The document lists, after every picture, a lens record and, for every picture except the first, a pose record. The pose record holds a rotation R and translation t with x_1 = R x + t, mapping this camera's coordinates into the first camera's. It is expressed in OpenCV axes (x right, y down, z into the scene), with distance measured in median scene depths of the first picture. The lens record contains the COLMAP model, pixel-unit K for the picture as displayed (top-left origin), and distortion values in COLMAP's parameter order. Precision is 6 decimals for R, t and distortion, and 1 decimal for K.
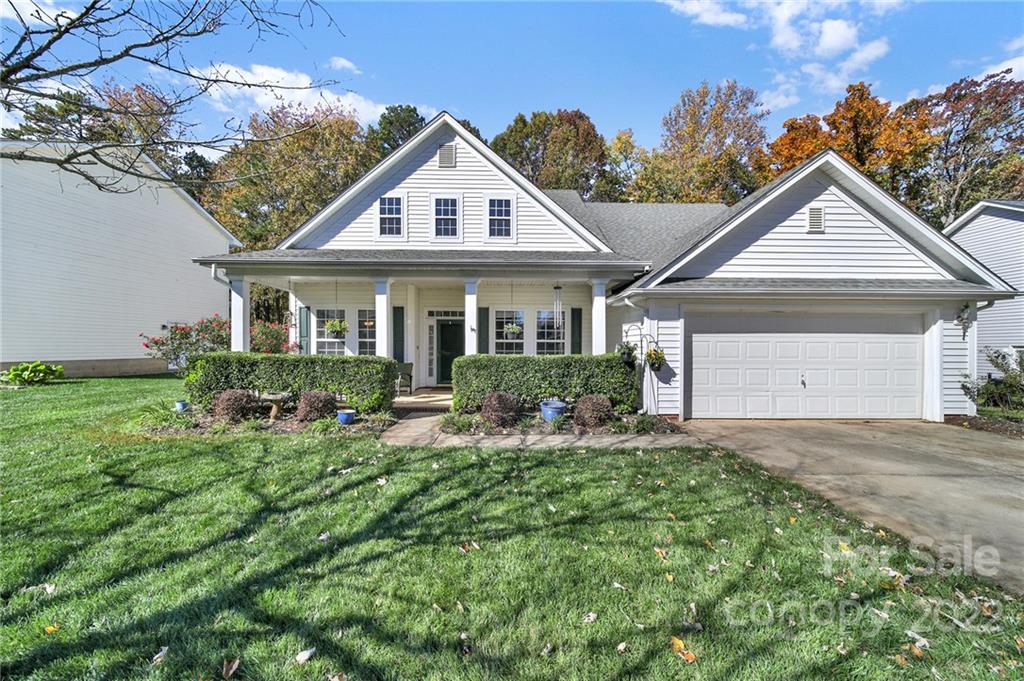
lens RADIAL K [[374.7, 0, 509.1], [0, 374.7, 338.6], [0, 0, 1]] dist [-0.006215, 0.000087]
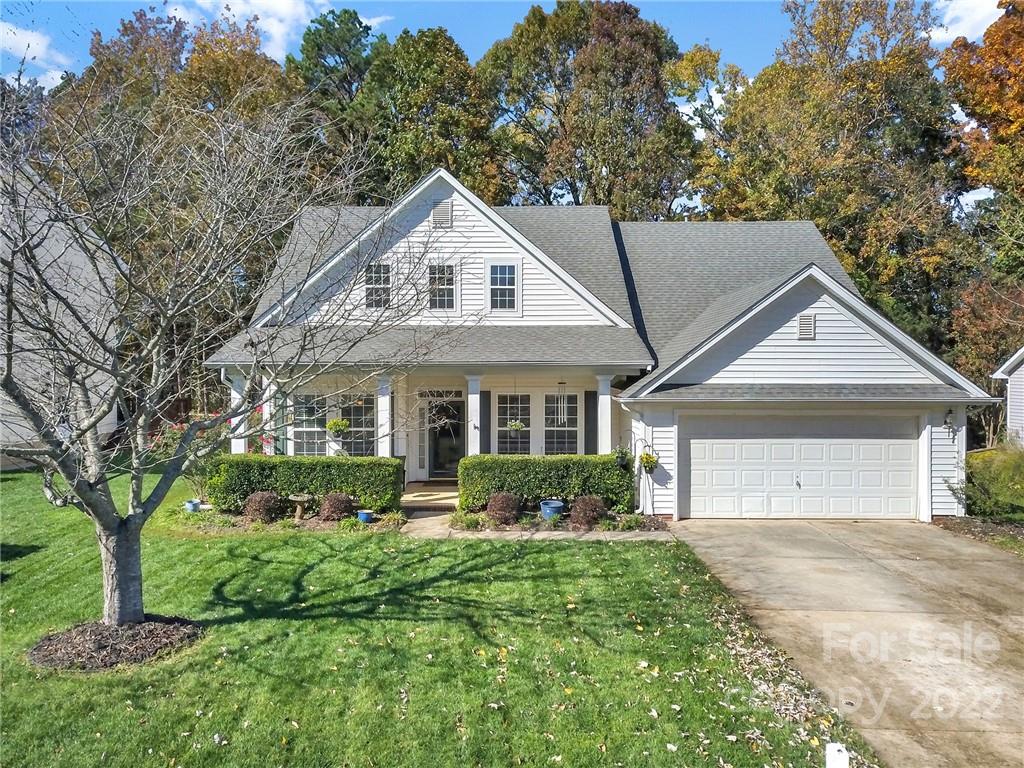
lens RADIAL K [[780.6, 0, 510.3], [0, 780.6, 352.8], [0, 0, 1]] dist [0.015279, 0.010370]
pose [[0.999875, -0.003286, -0.015472, 0.020555], [0.003243, 0.999991, -0.002802, -0.168446], [0.015481, 0.002751, 0.999876, -0.827446]]
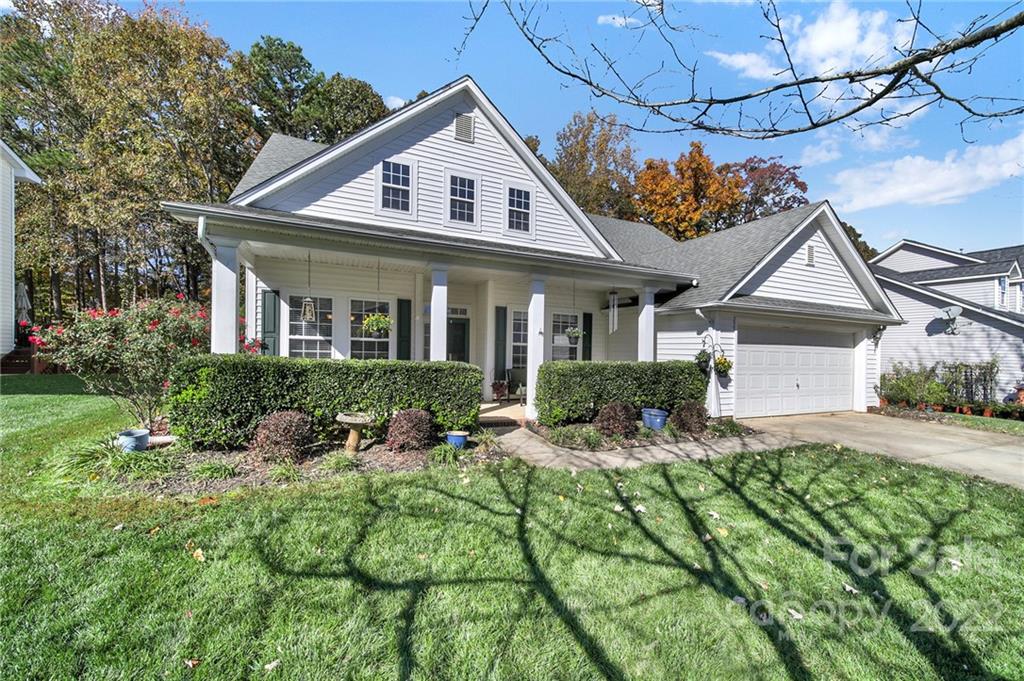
lens RADIAL K [[384.8, 0, 515.0], [0, 384.8, 344.9], [0, 0, 1]] dist [-0.000388, 0.000071]
pose [[0.920332, 0.022971, 0.390462, -0.402297], [-0.029448, 0.999510, 0.010608, -0.001599], [-0.390027, -0.021262, 0.920558, 0.130635]]
